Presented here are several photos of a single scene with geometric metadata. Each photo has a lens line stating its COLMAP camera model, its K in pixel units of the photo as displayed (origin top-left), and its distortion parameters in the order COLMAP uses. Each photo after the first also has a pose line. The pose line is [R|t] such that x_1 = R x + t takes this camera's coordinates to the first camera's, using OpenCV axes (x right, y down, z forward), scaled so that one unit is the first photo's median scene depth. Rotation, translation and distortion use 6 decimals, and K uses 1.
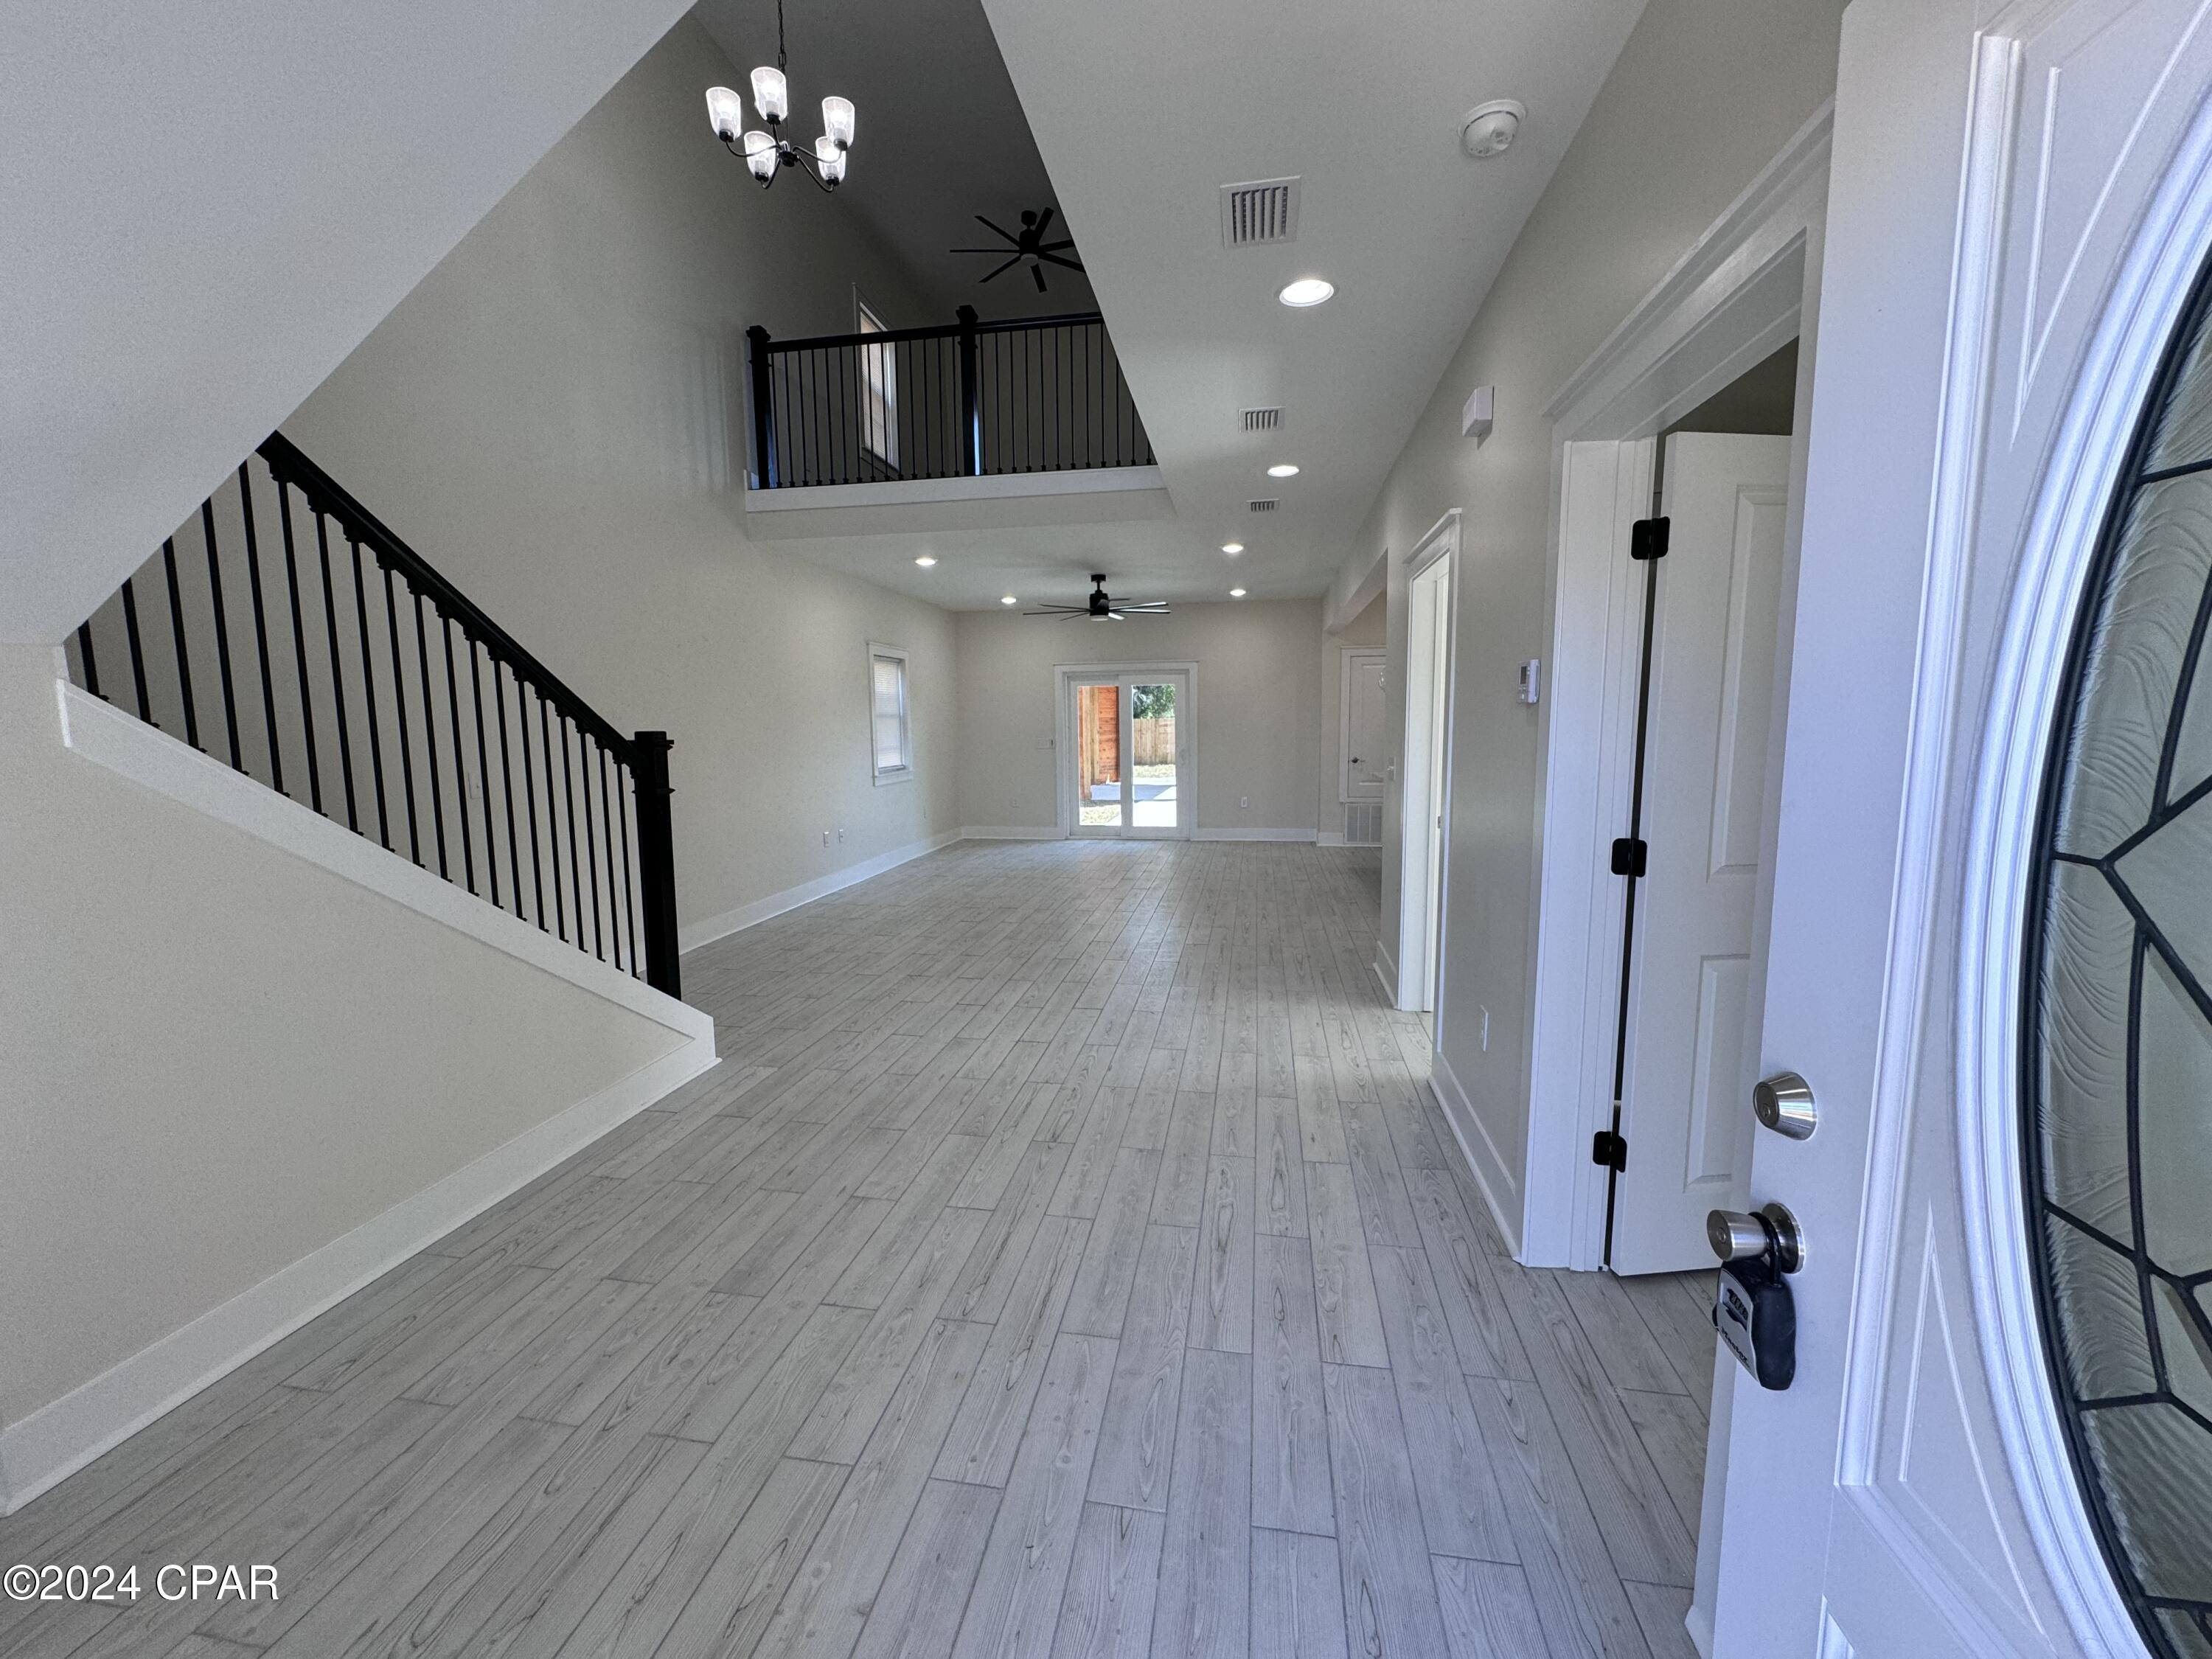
lens RADIAL K [[884.7, 0, 1101.5], [0, 884.7, 823.8], [0, 0, 1]] dist [-0.001463, 0.000637]
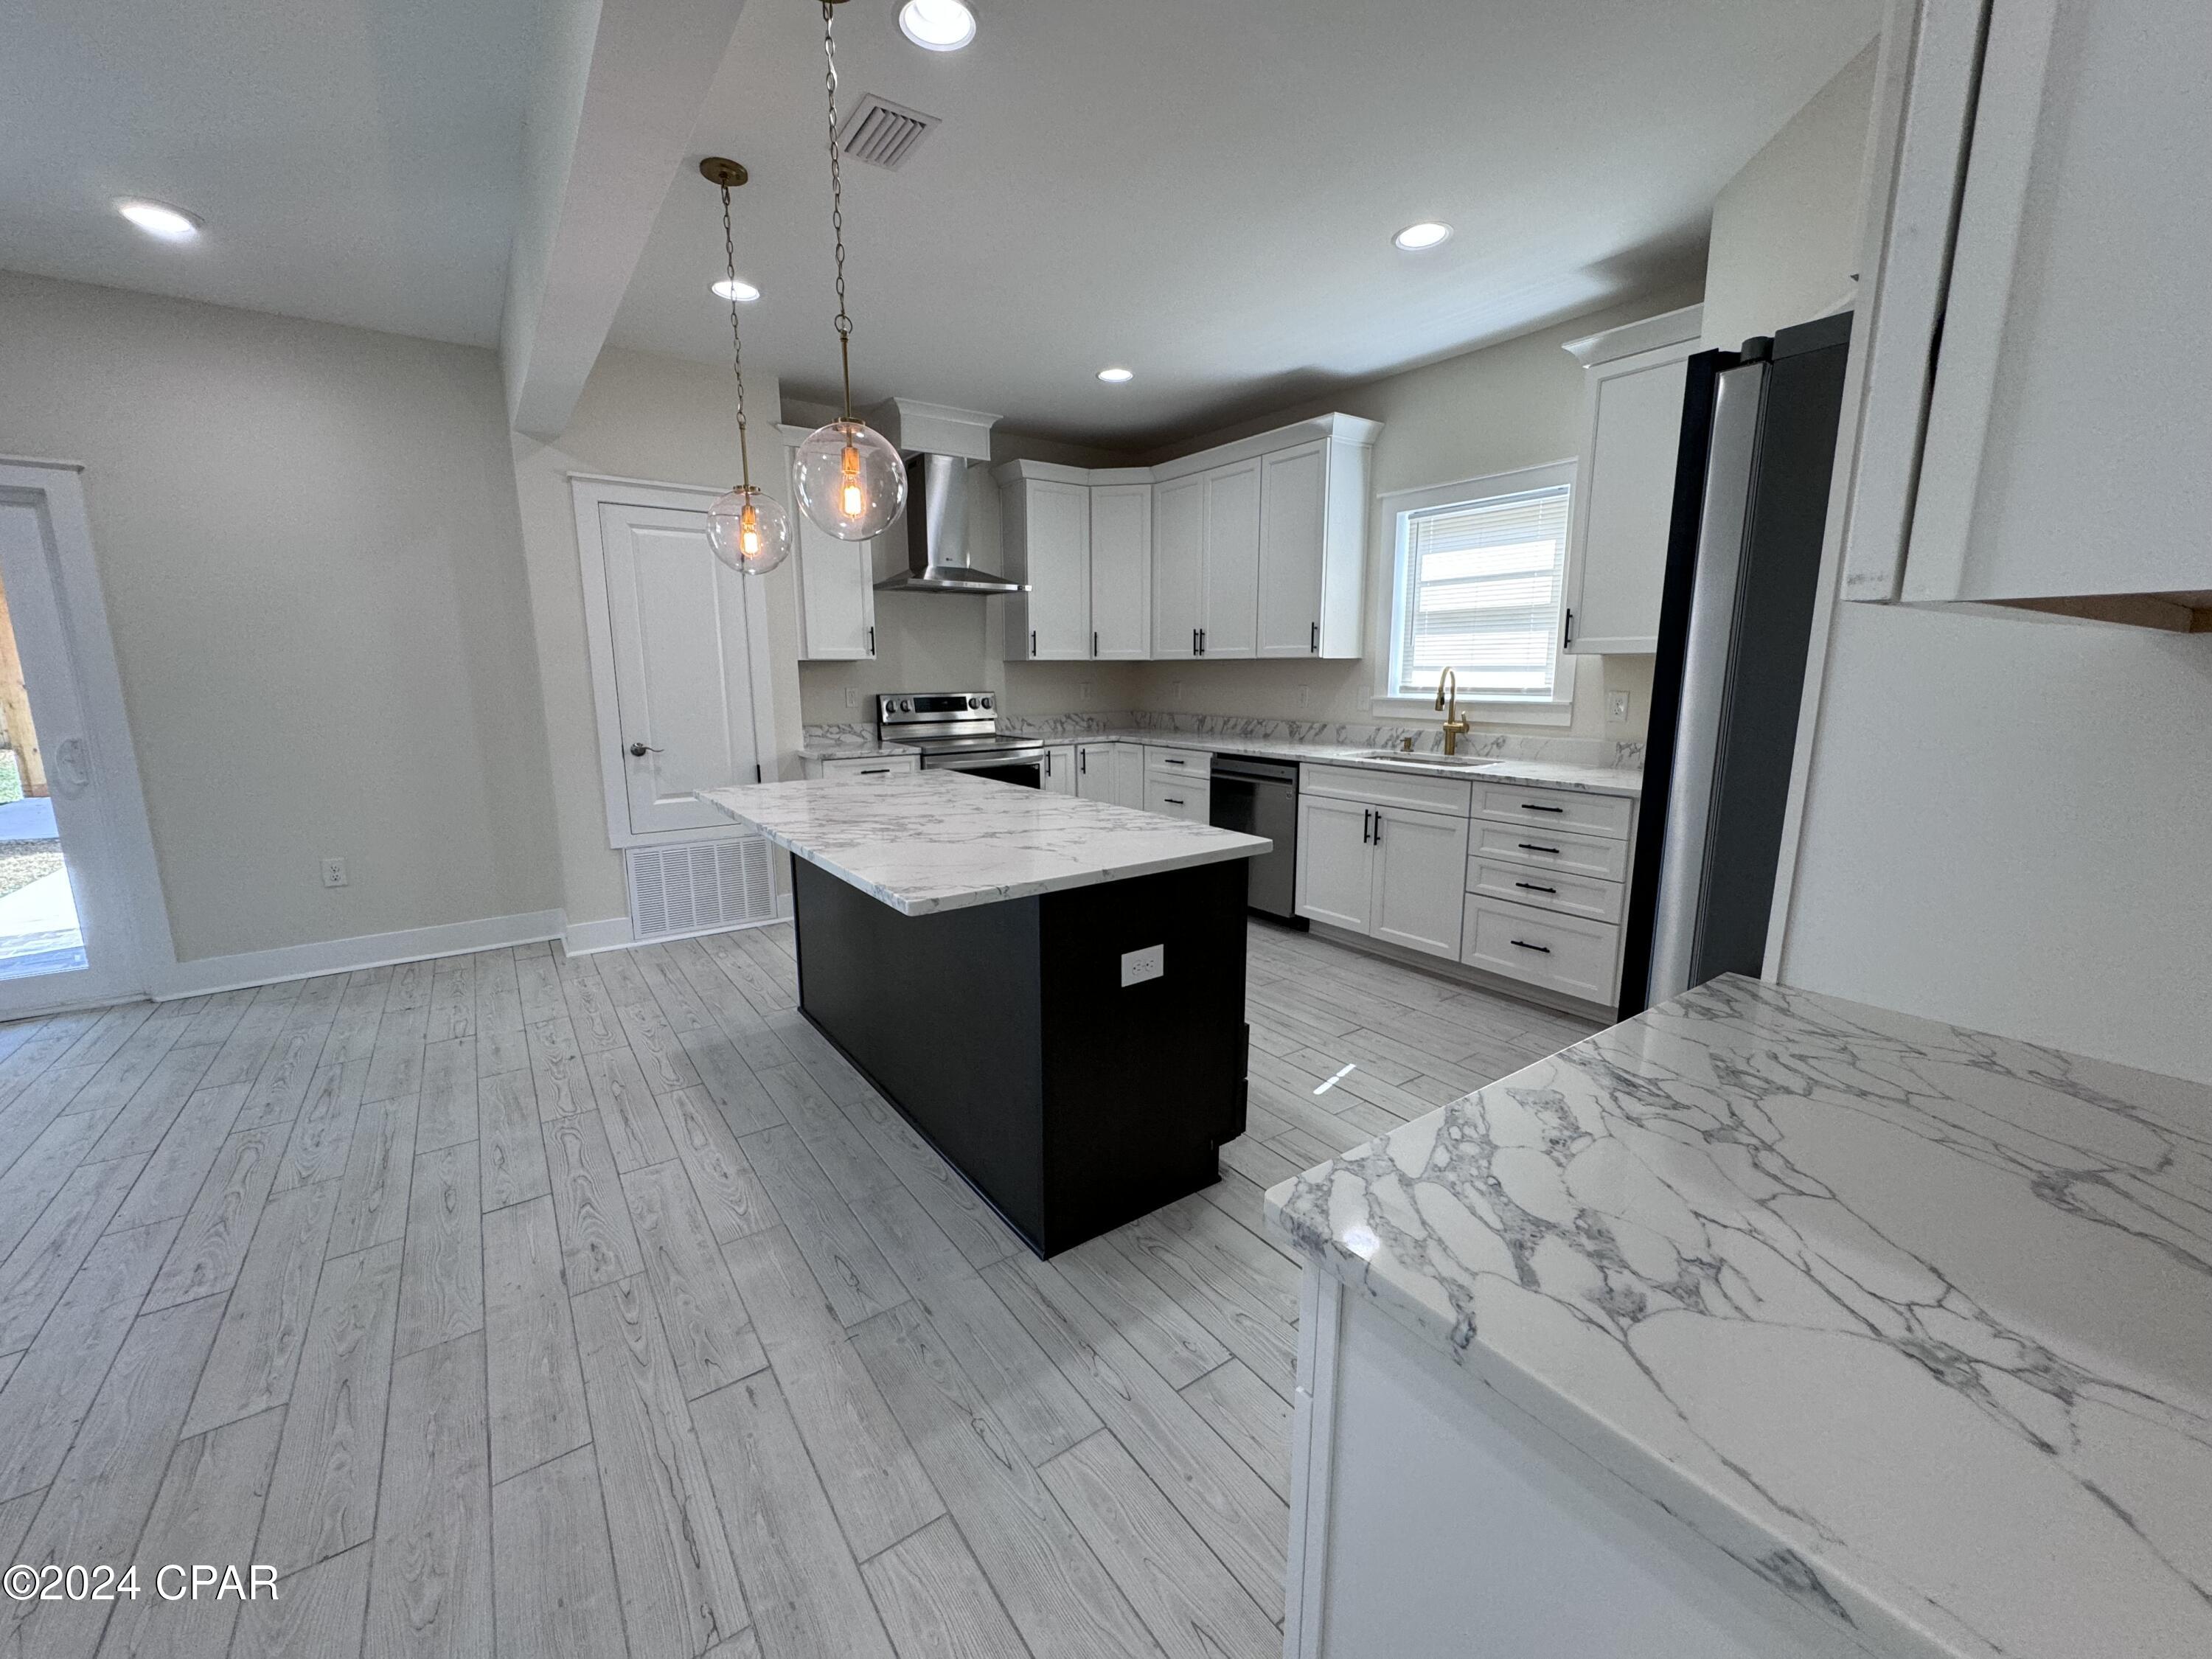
lens RADIAL K [[884.7, 0, 1103.5], [0, 884.7, 824.2], [0, 0, 1]] dist [-0.001463, 0.000637]
pose [[0.703669, -0.116878, 0.700849, 0.164647], [0.078640, 0.993129, 0.086664, -0.065741], [-0.706162, -0.005868, 0.708025, 0.632151]]
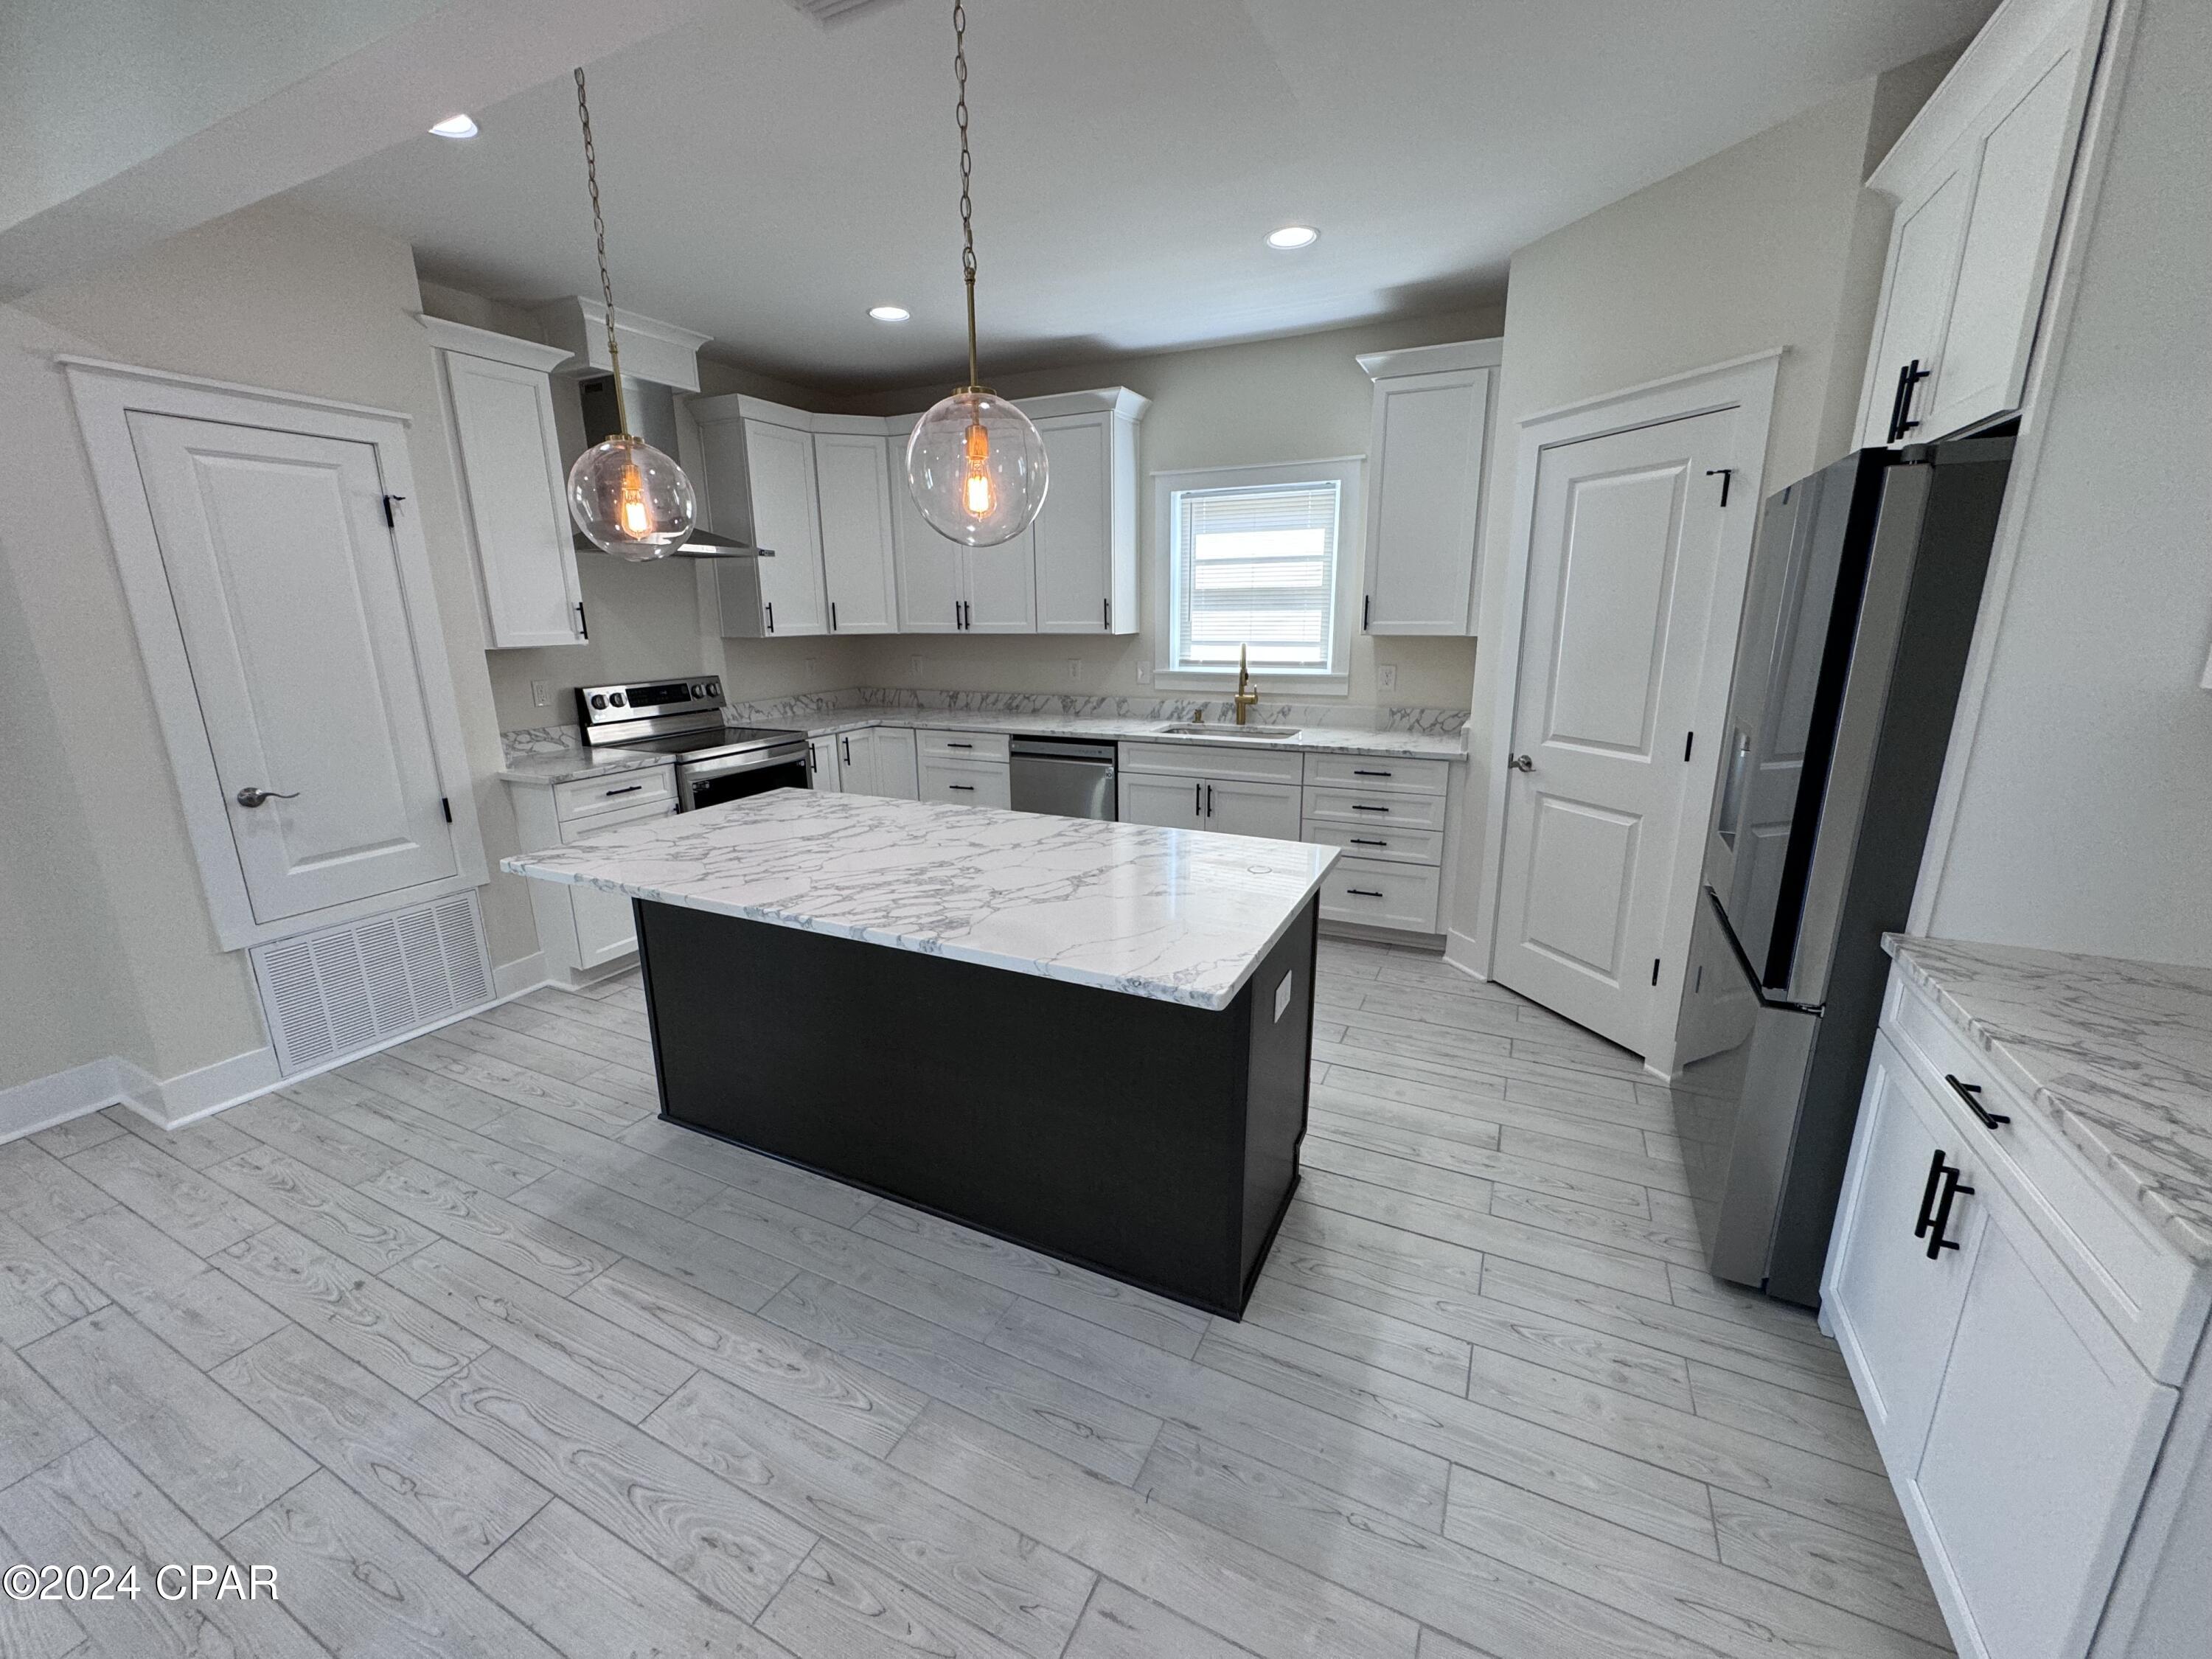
lens RADIAL K [[884.7, 0, 1100.5], [0, 884.7, 824.4], [0, 0, 1]] dist [-0.001463, 0.000637]
pose [[0.279922, -0.221459, 0.934130, 0.110614], [0.117732, 0.973604, 0.195538, -0.104059], [-0.952776, 0.055242, 0.298606, 0.777410]]
